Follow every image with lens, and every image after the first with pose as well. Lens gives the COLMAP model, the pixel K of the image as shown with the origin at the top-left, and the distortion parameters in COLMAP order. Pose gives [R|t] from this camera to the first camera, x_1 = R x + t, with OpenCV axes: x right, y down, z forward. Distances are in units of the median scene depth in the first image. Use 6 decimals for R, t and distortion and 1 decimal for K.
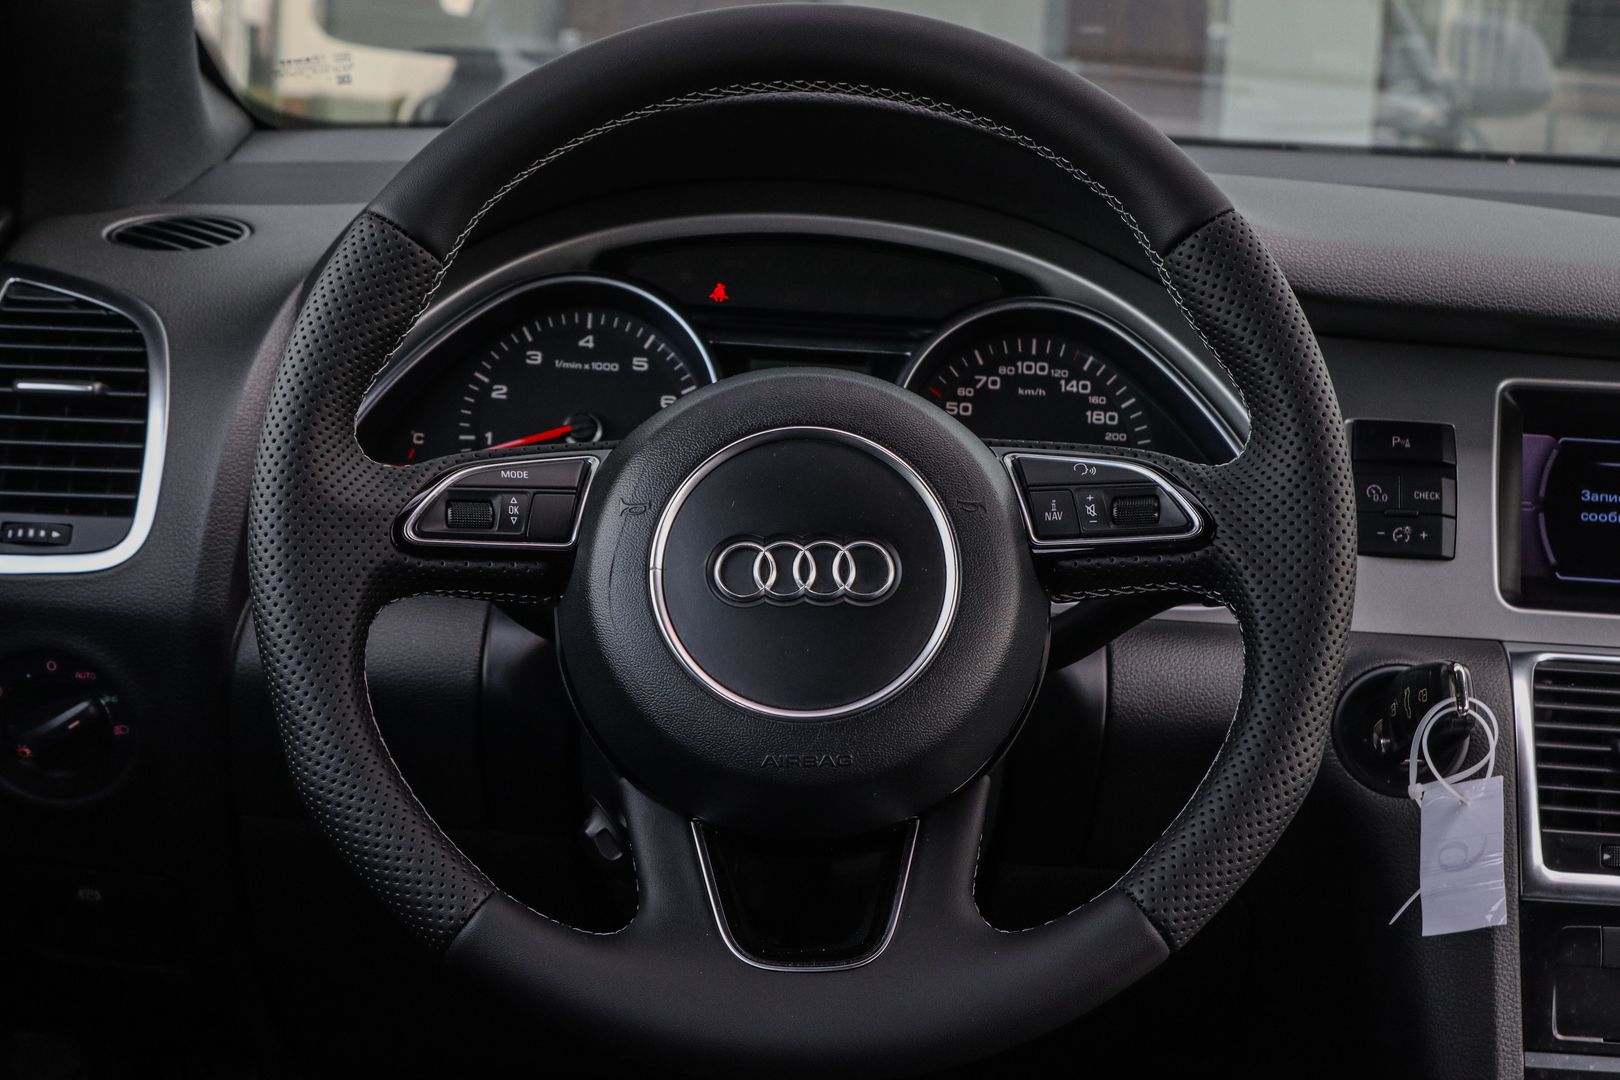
lens RADIAL K [[3387.5, 0, 810.0], [0, 3387.5, 540.0], [0, 0, 1]] dist [0.427538, -4.669821]
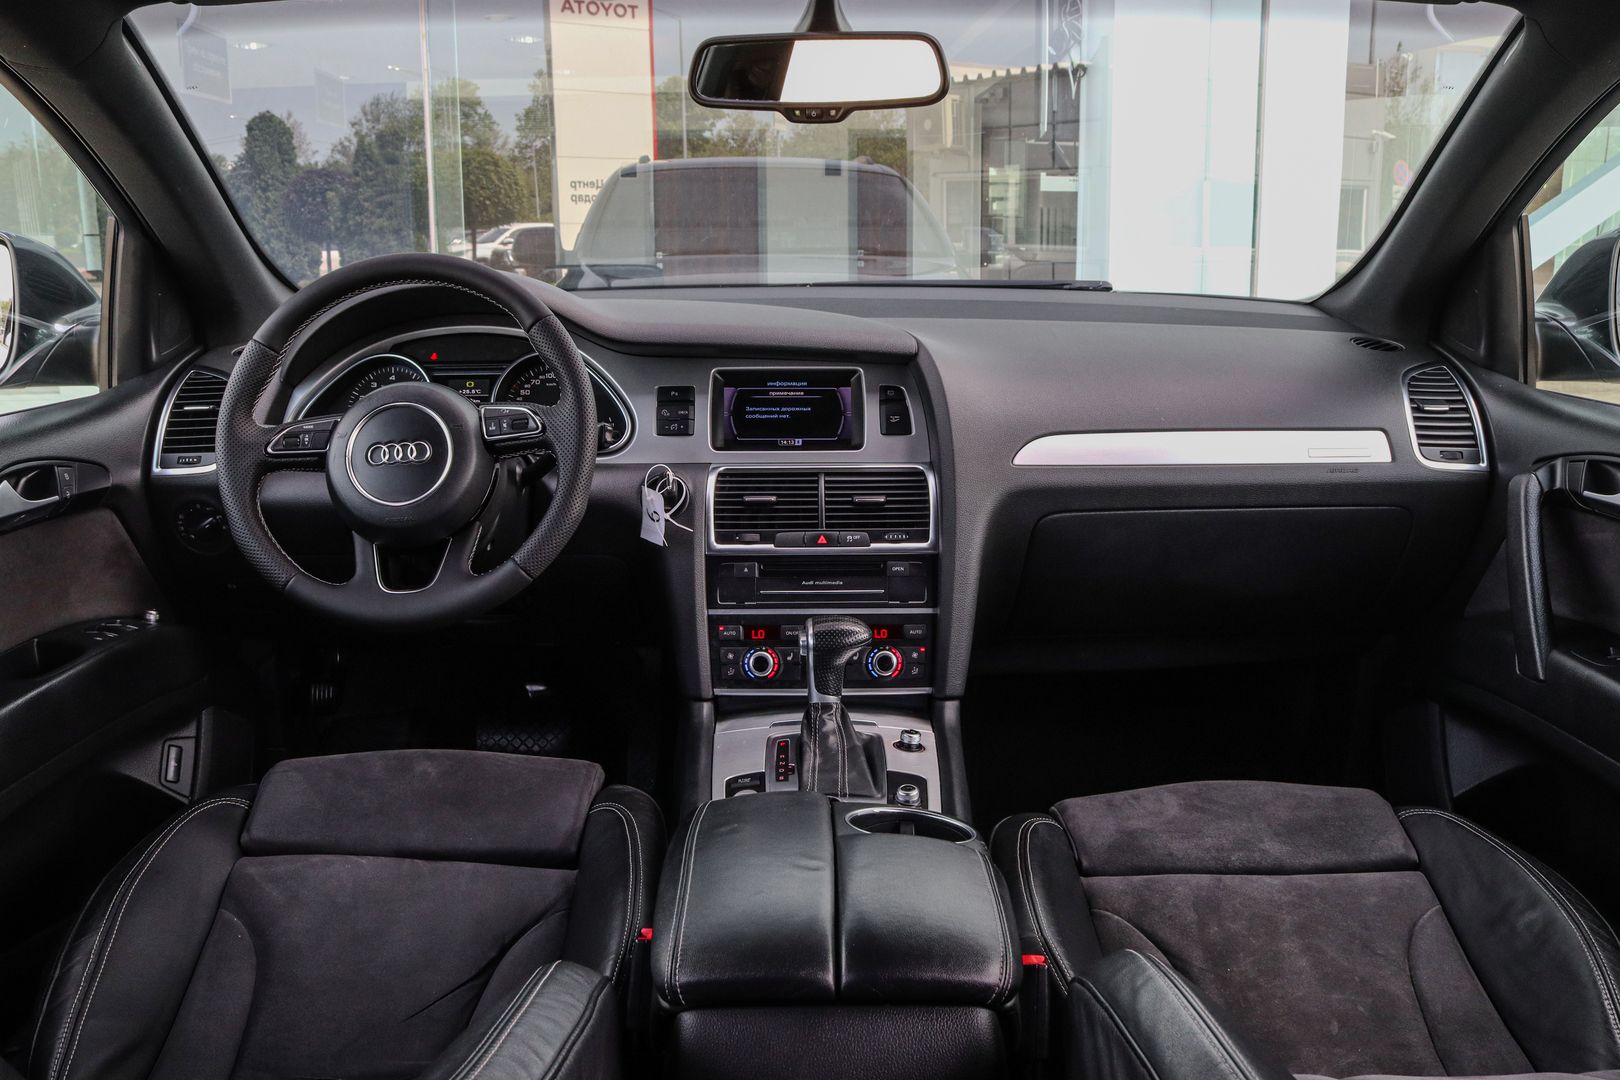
lens RADIAL K [[1354.7, 0, 810.0], [0, 1354.7, 540.0], [0, 0, 1]] dist [-0.161285, 0.136040]
pose [[0.997944, -0.063577, -0.008138, 0.285790], [0.063972, 0.995836, 0.064951, 0.025317], [0.003975, -0.065338, 0.997855, -0.093135]]
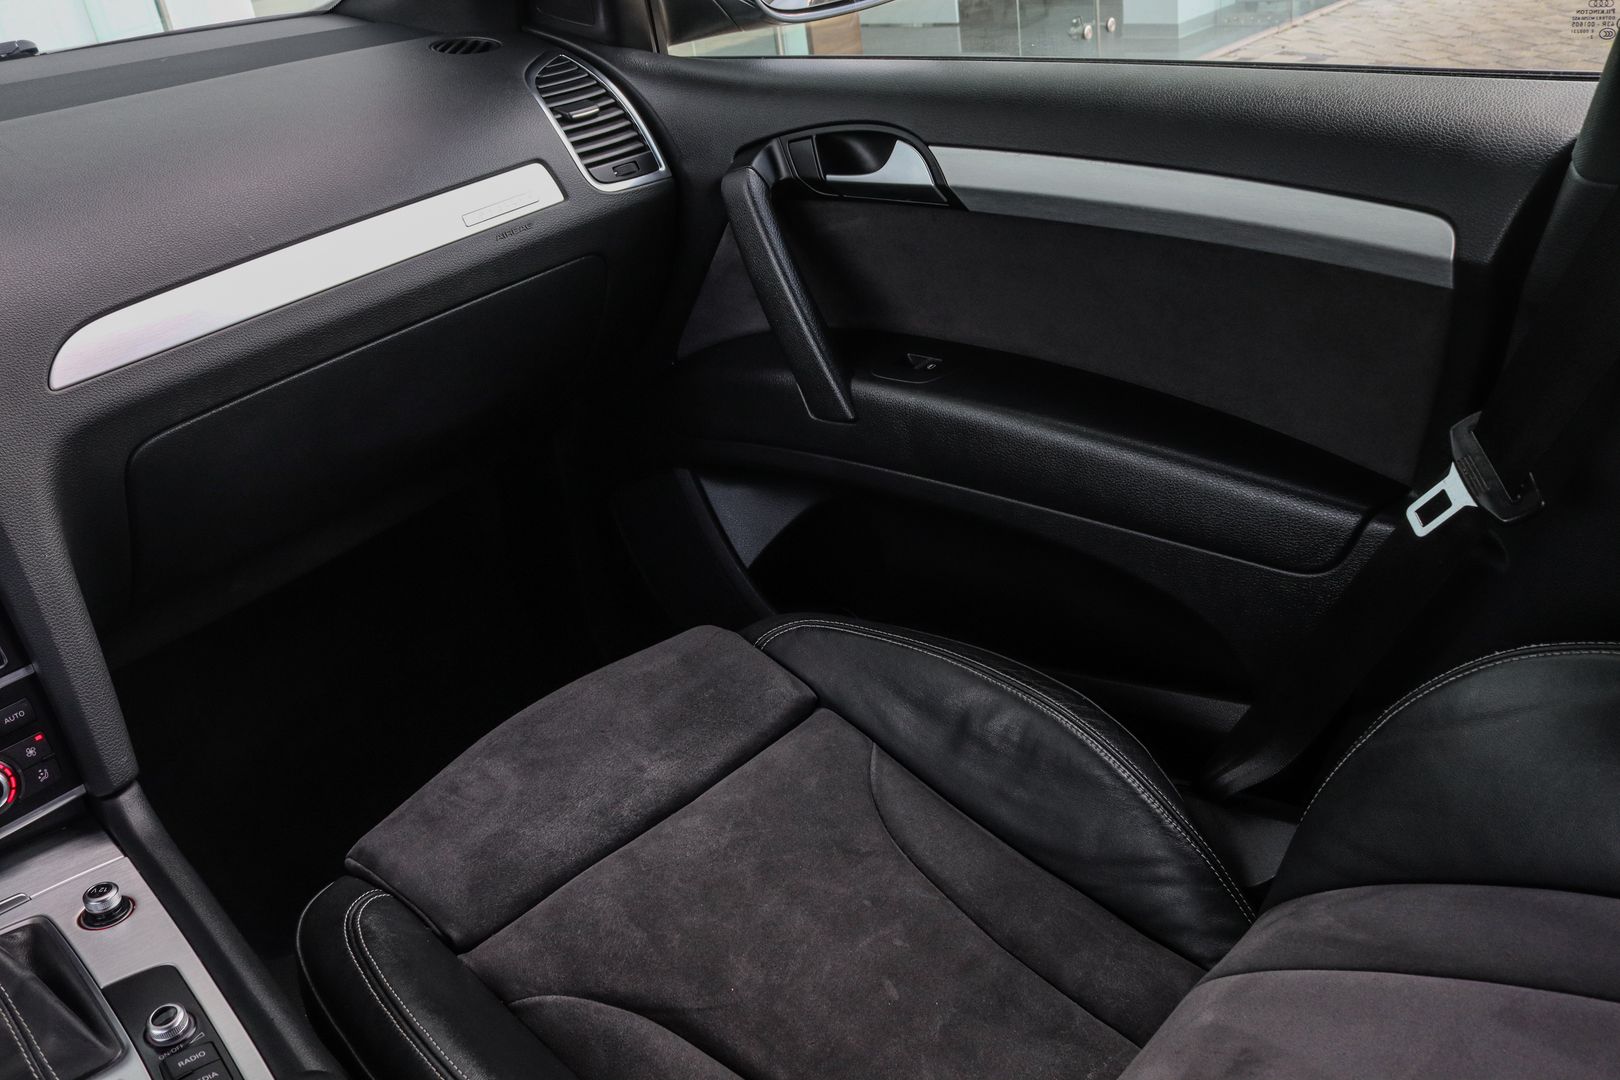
lens RADIAL K [[1354.7, 0, 810.0], [0, 1354.7, 540.0], [0, 0, 1]] dist [-0.161285, 0.136040]
pose [[0.684412, -0.467640, 0.559369, 0.309305], [0.277782, 0.876593, 0.392966, -0.032920], [-0.674105, -0.113568, 0.729852, 0.273259]]
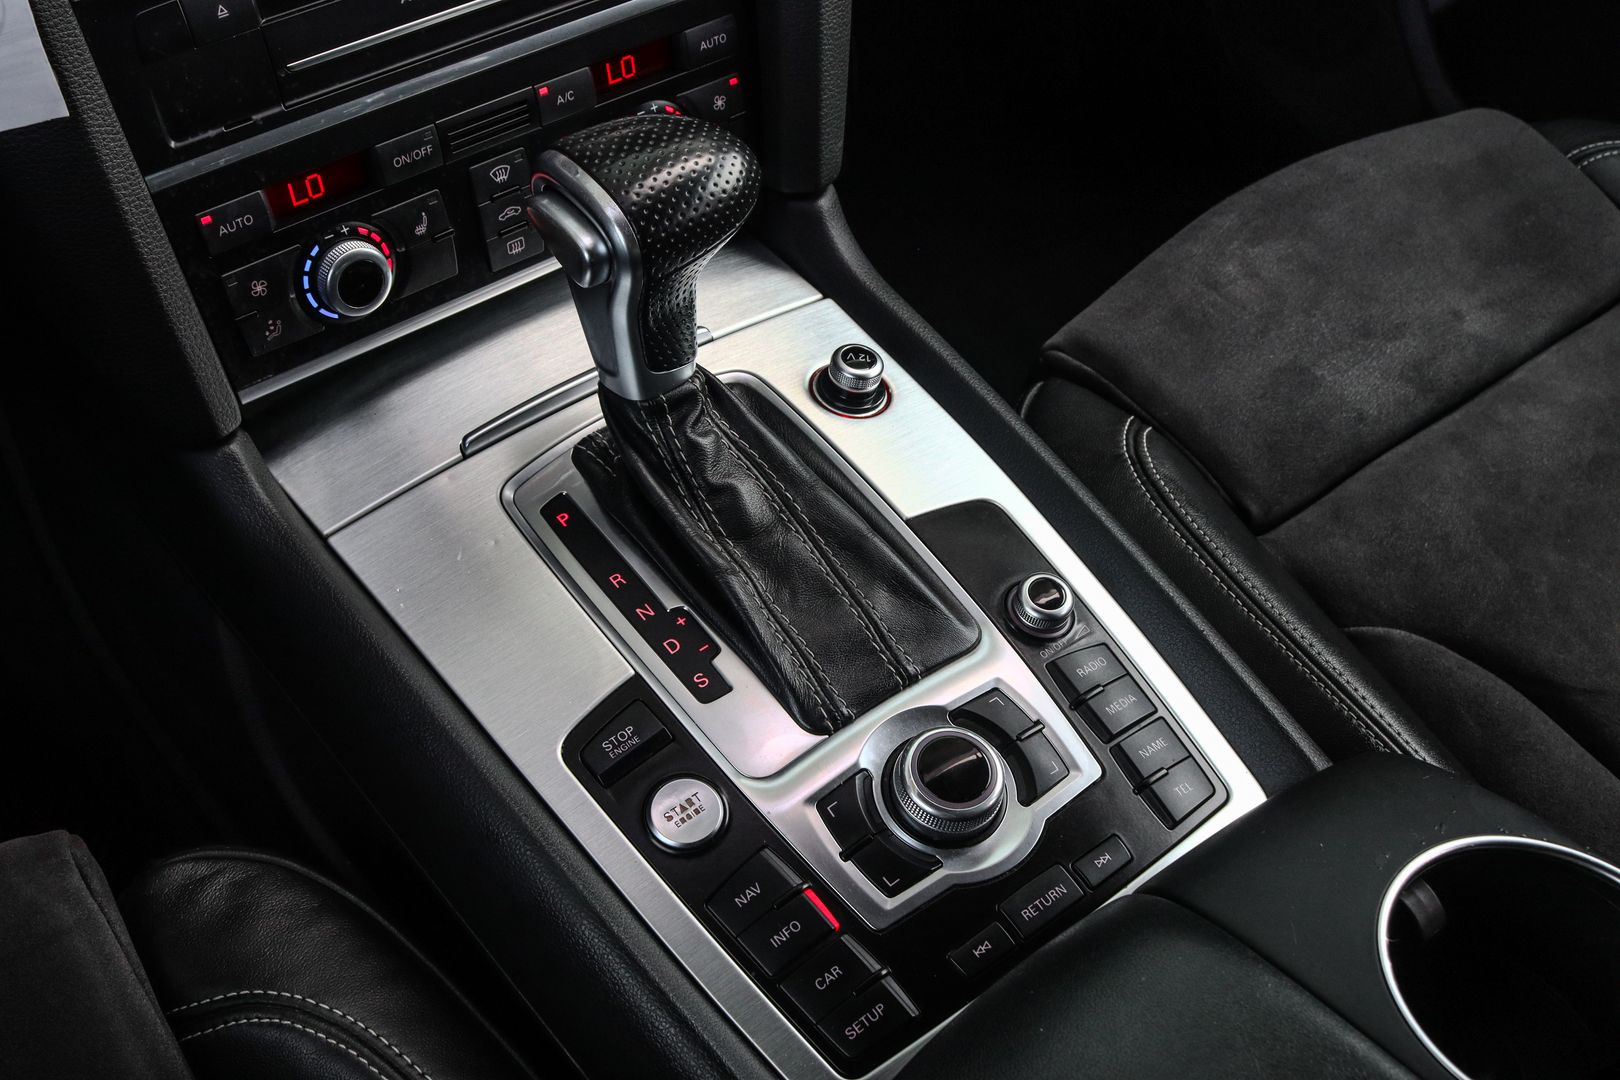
lens RADIAL K [[1756.1, 0, 810.0], [0, 1756.1, 540.0], [0, 0, 1]] dist [-0.151740, 0.236206]
pose [[0.781907, -0.470741, 0.408685, 0.114571], [0.066120, 0.714506, 0.696498, -0.065599], [-0.619878, -0.517574, 0.589803, 0.564378]]
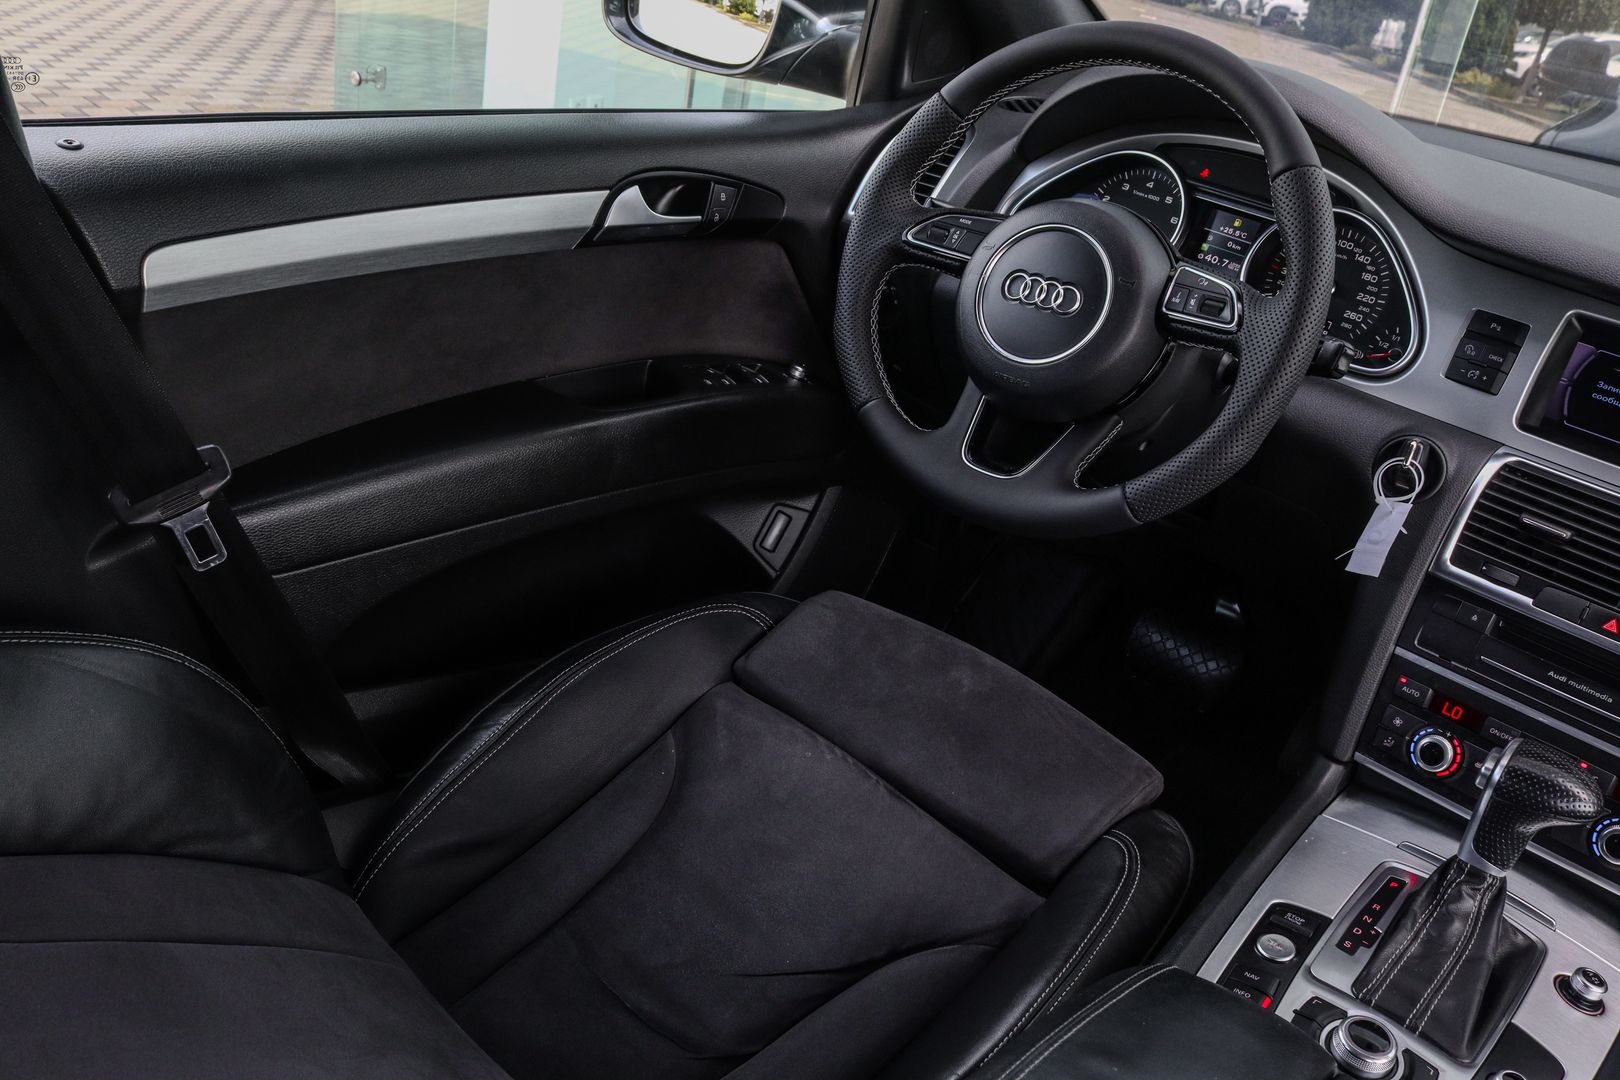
lens RADIAL K [[1354.7, 0, 810.0], [0, 1354.7, 540.0], [0, 0, 1]] dist [-0.161285, 0.136040]
pose [[0.744259, 0.343363, -0.572870, 0.344371], [-0.212272, 0.934864, 0.284553, -0.043508], [0.633261, -0.090177, 0.768667, 0.212613]]
